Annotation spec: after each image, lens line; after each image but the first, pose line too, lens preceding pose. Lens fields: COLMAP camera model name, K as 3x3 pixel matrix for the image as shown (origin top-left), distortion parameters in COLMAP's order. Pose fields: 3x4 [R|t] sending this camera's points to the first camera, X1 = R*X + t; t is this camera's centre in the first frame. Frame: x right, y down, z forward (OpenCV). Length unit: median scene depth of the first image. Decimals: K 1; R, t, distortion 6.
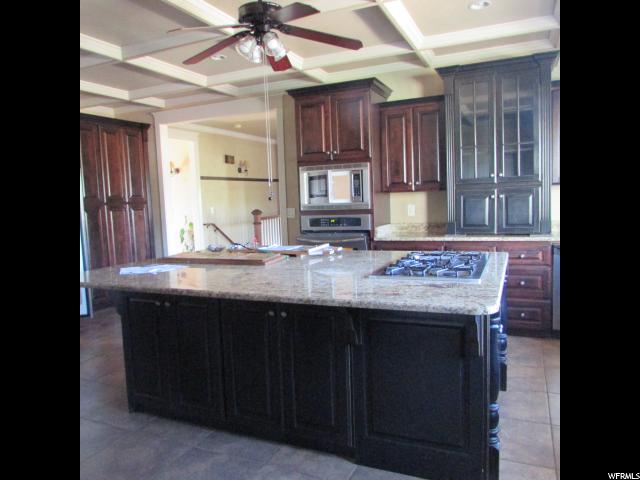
lens RADIAL K [[456.4, 0, 318.7], [0, 456.4, 240.7], [0, 0, 1]] dist [-0.018209, 0.003422]
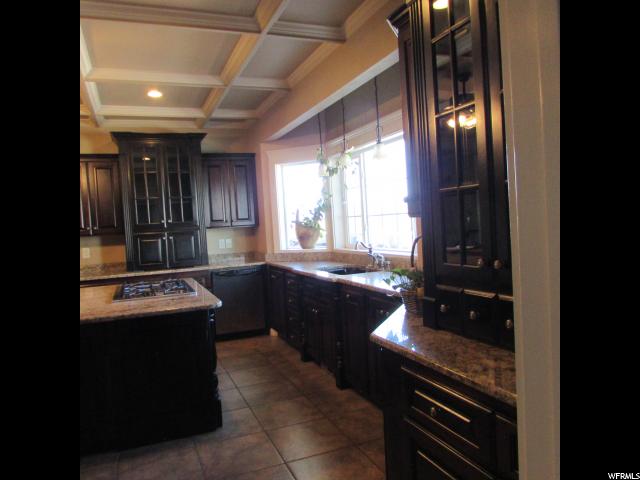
lens RADIAL K [[456.4, 0, 320.3], [0, 456.4, 236.6], [0, 0, 1]] dist [-0.018209, 0.003422]
pose [[0.695012, -0.023042, 0.718629, -0.203834], [0.097086, 0.993340, -0.062045, 0.016809], [-0.712413, 0.112891, 0.692620, -0.164634]]
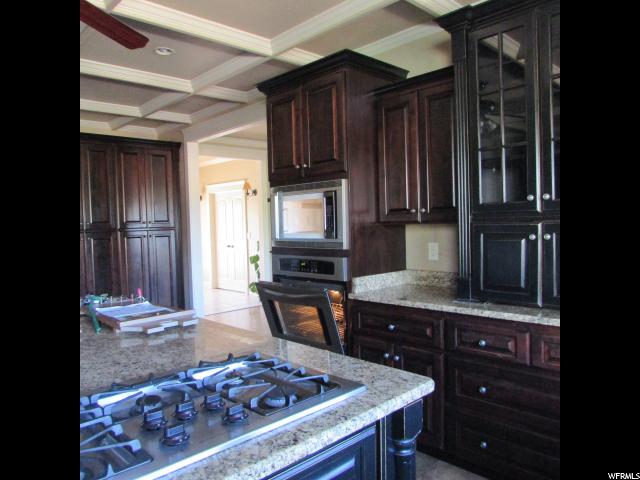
lens RADIAL K [[456.4, 0, 320.4], [0, 456.4, 239.0], [0, 0, 1]] dist [-0.018209, 0.003422]
pose [[0.927147, 0.027212, -0.373709, 0.322976], [-0.044706, 0.998269, -0.038224, -0.057974], [0.372022, 0.052146, 0.926758, 0.377625]]
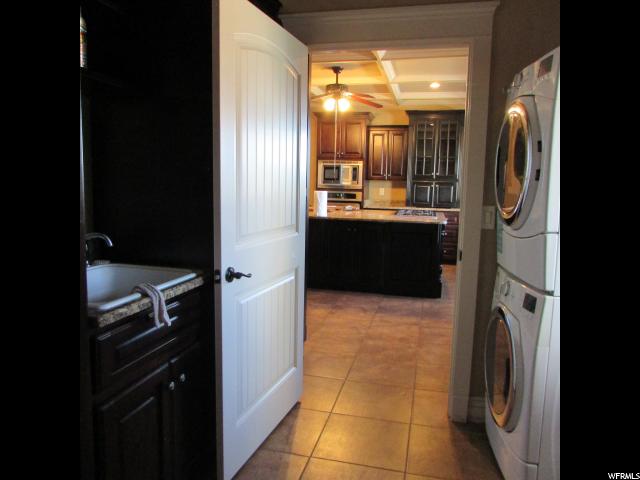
lens RADIAL K [[456.4, 0, 320.6], [0, 456.4, 240.0], [0, 0, 1]] dist [-0.018209, 0.003422]
pose [[0.981397, 0.039270, 0.187933, -0.341106], [-0.045493, 0.998546, 0.028912, 0.075599], [-0.186524, -0.036923, 0.981756, -0.619281]]
